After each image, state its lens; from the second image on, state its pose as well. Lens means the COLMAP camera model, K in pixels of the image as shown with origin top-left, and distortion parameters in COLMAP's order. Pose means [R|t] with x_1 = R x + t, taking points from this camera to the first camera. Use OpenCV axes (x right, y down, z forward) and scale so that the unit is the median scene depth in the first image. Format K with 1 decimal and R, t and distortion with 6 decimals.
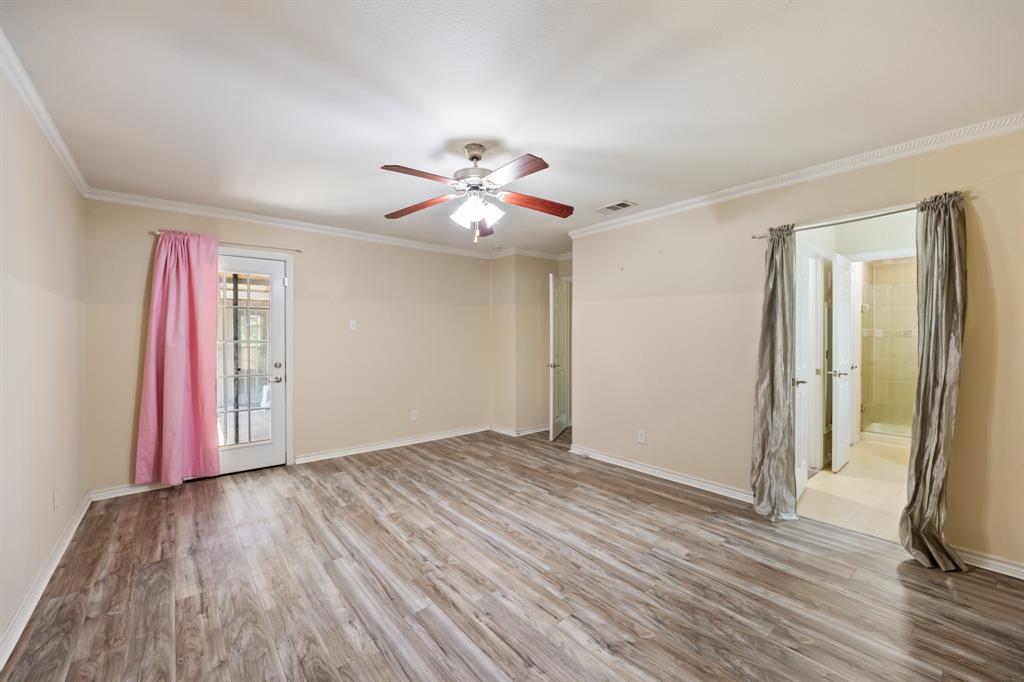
lens RADIAL K [[414.9, 0, 513.2], [0, 414.9, 346.1], [0, 0, 1]] dist [-0.006814, 0.000097]
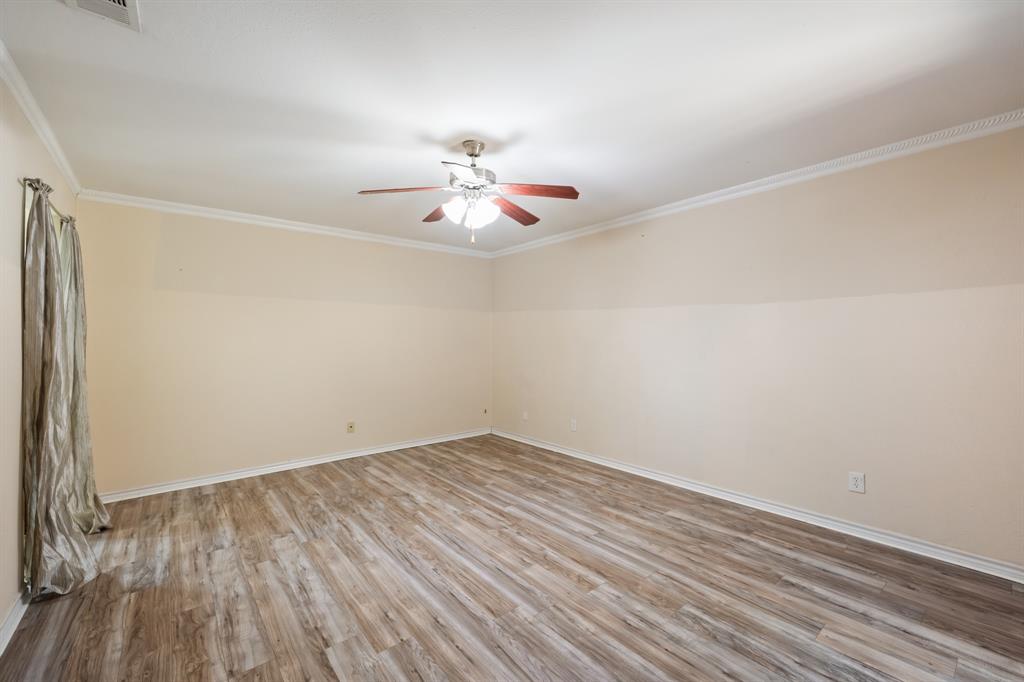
lens RADIAL K [[414.9, 0, 513.2], [0, 414.9, 346.1], [0, 0, 1]] dist [-0.006814, 0.000097]
pose [[-0.999959, 0.008975, 0.001170, -0.186077], [0.009005, 0.999535, 0.029137, -0.030644], [-0.000908, 0.029146, -0.999575, 1.941794]]
